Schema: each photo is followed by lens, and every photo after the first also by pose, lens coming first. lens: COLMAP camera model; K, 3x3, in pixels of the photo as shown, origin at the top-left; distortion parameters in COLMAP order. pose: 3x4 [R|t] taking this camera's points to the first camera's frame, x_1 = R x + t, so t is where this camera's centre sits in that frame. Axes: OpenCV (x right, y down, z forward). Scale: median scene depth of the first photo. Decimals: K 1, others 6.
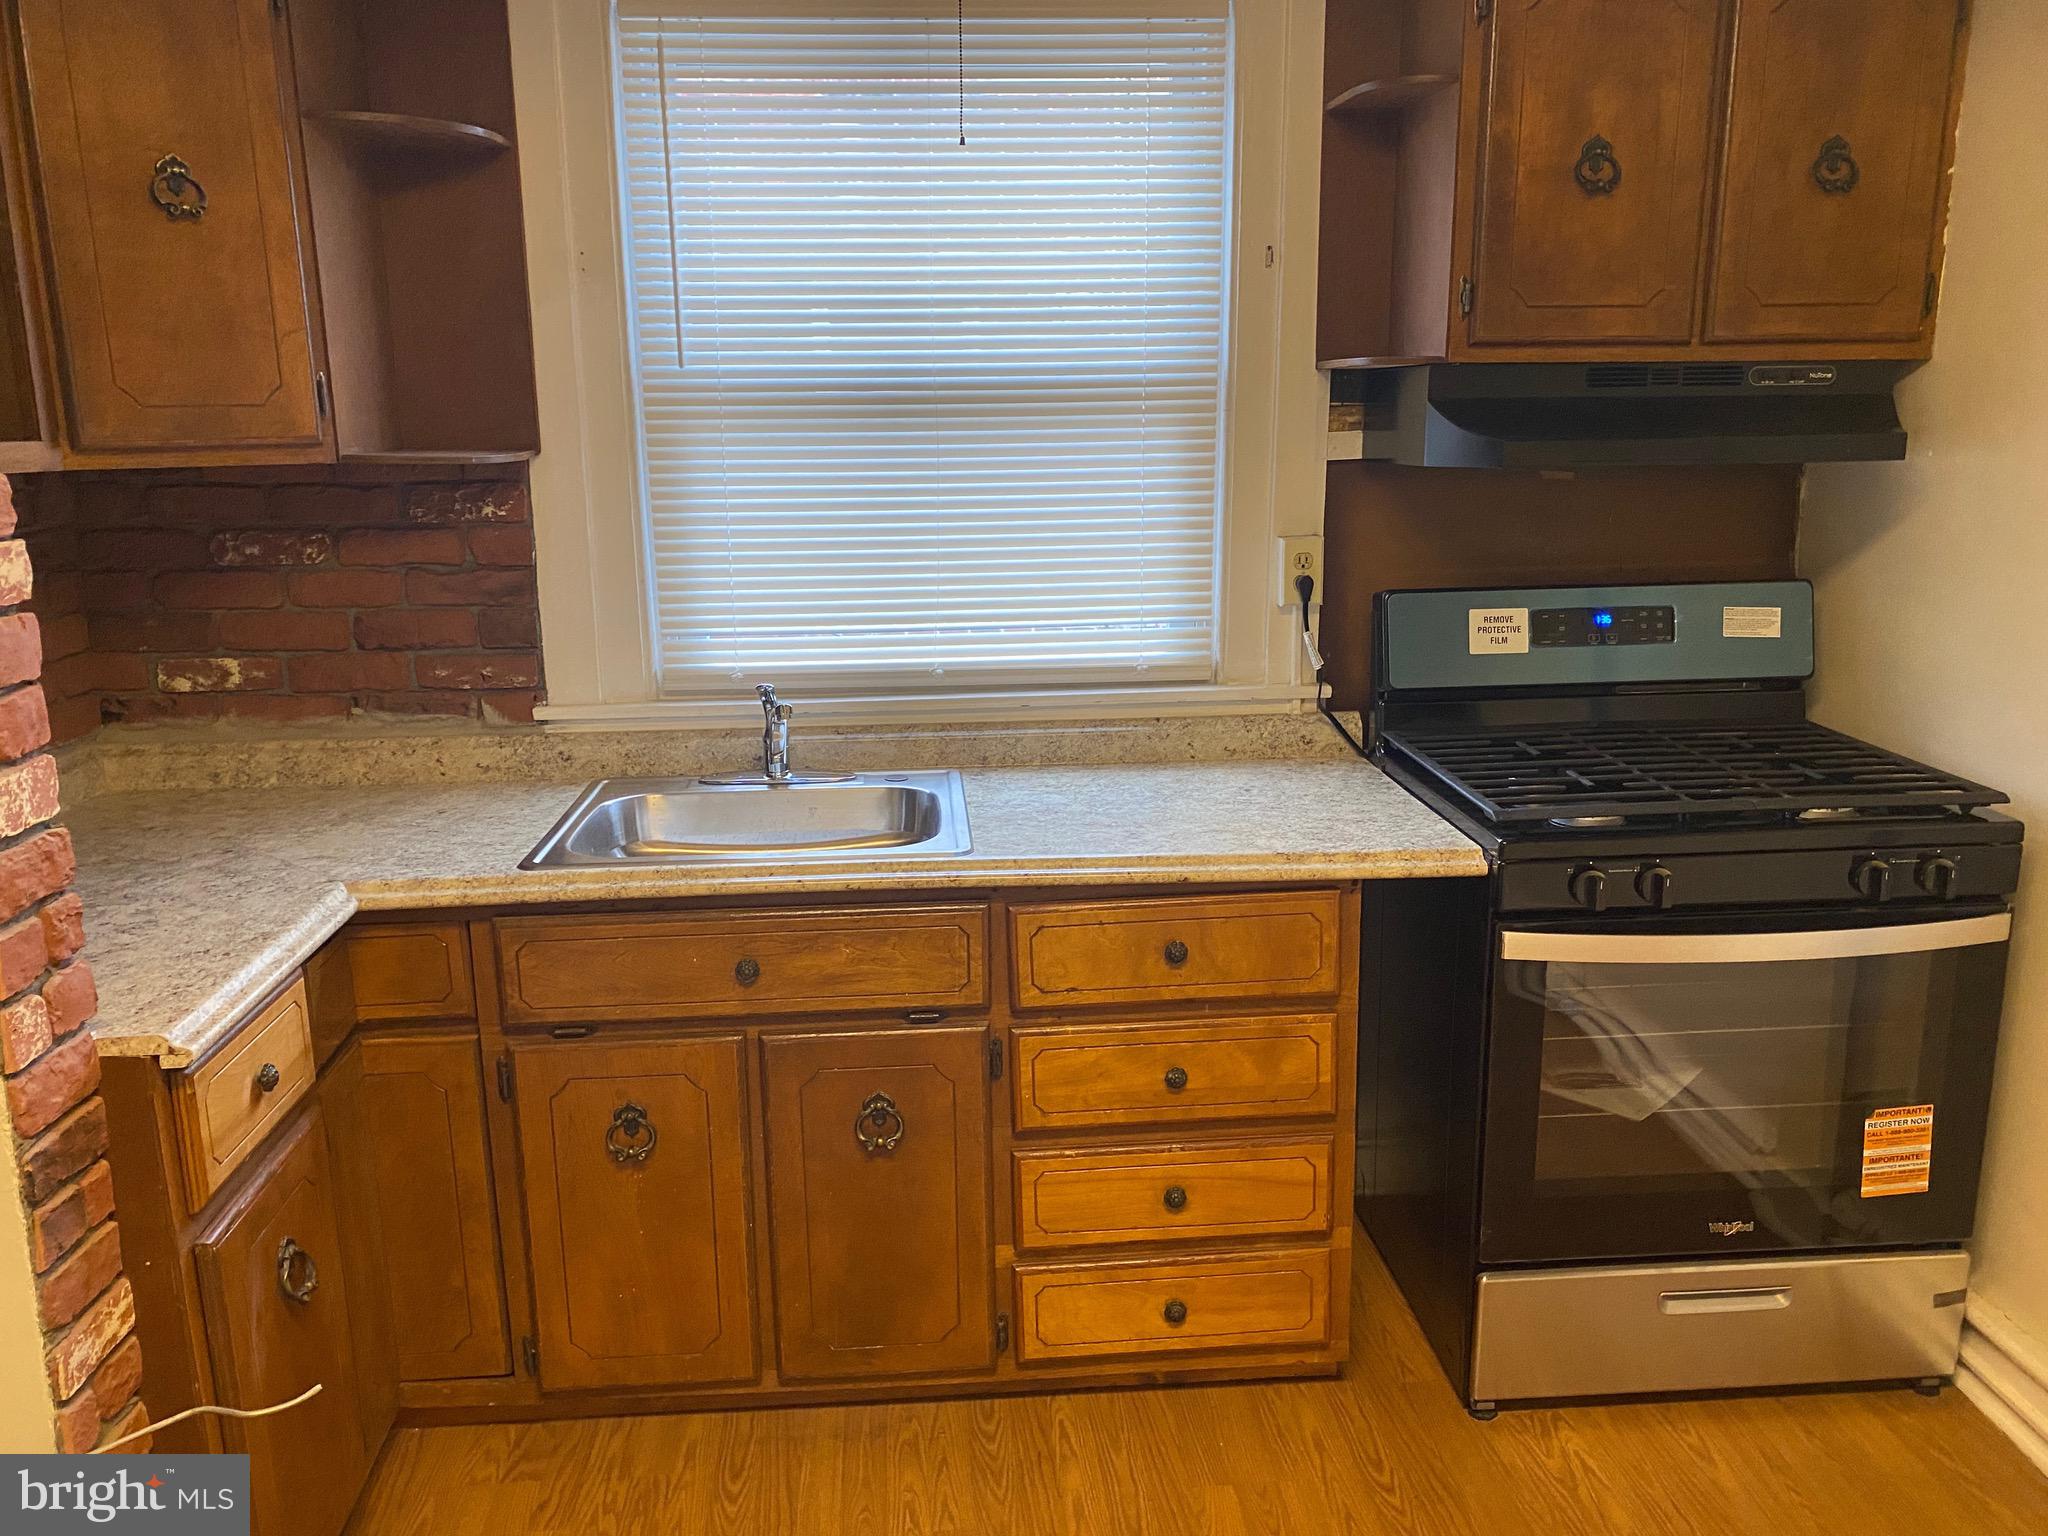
lens RADIAL K [[1564.3, 0, 1035.5], [0, 1564.3, 732.2], [0, 0, 1]] dist [0.008808, -0.002891]
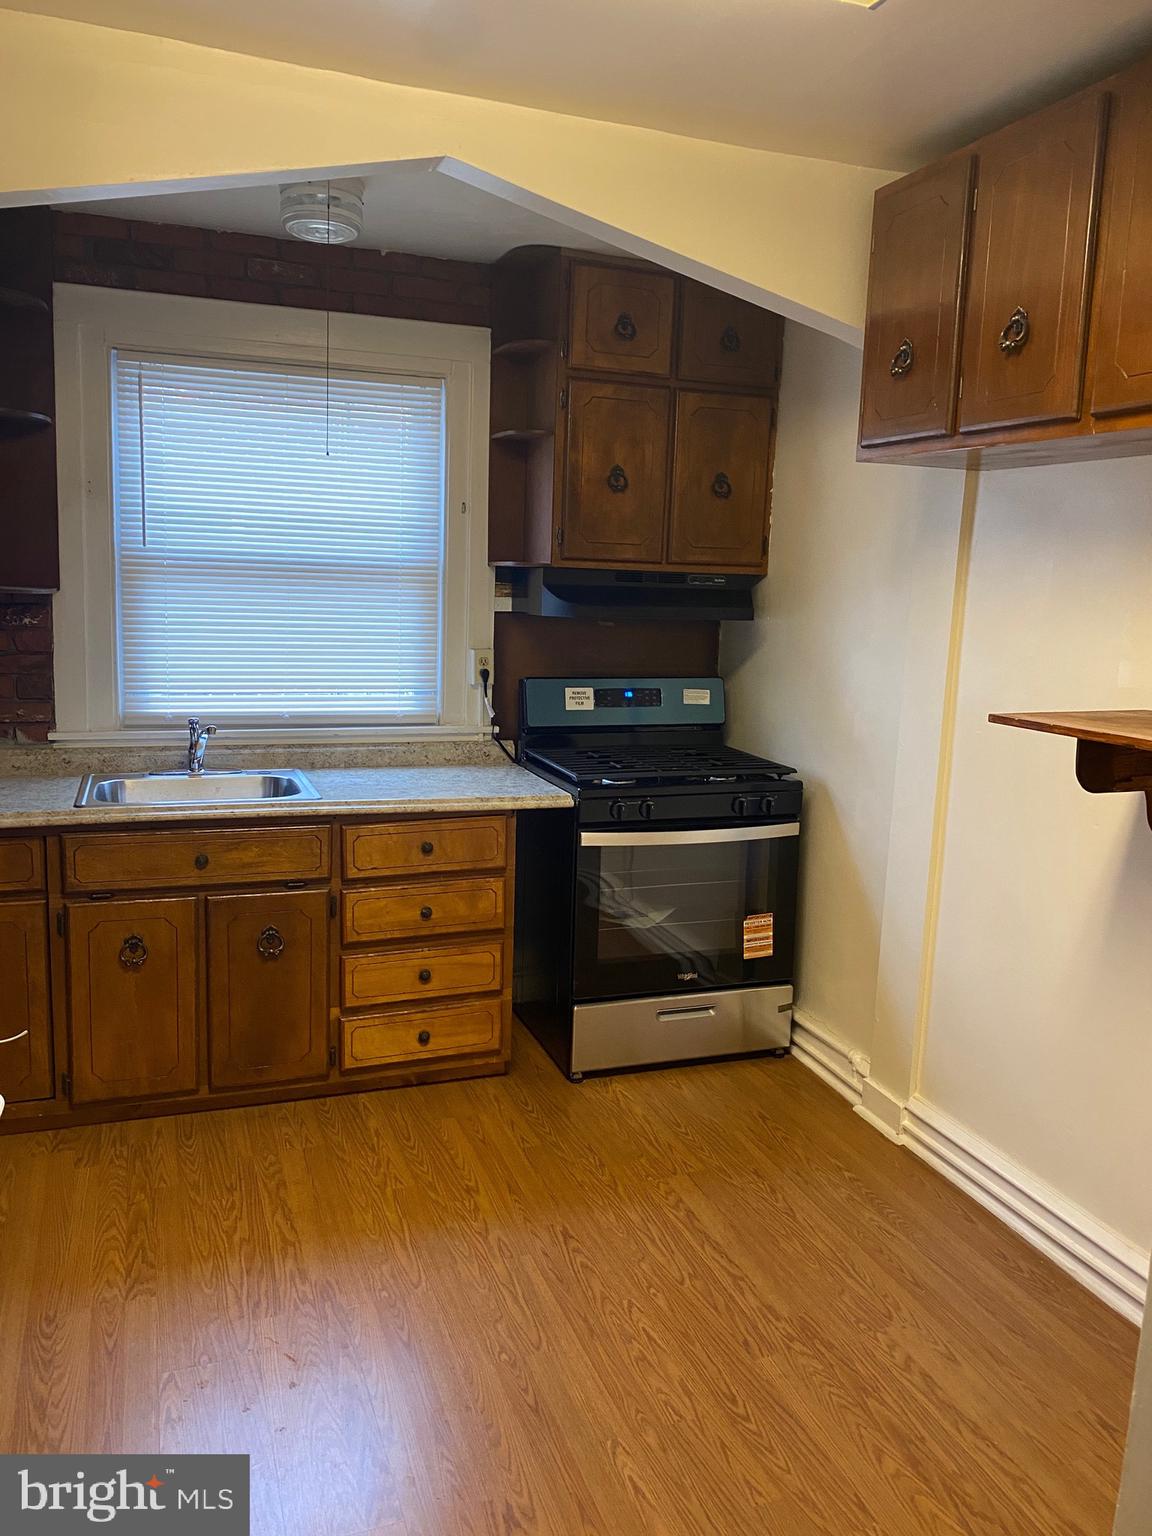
lens RADIAL K [[1252.1, 0, 628.5], [0, 1252.1, 765.6], [0, 0, 1]] dist [0.269298, -0.714397]
pose [[0.953144, -0.001643, 0.302514, -0.148925], [0.018605, 0.998411, -0.053198, 0.120119], [-0.301945, 0.056334, 0.951659, -0.616663]]
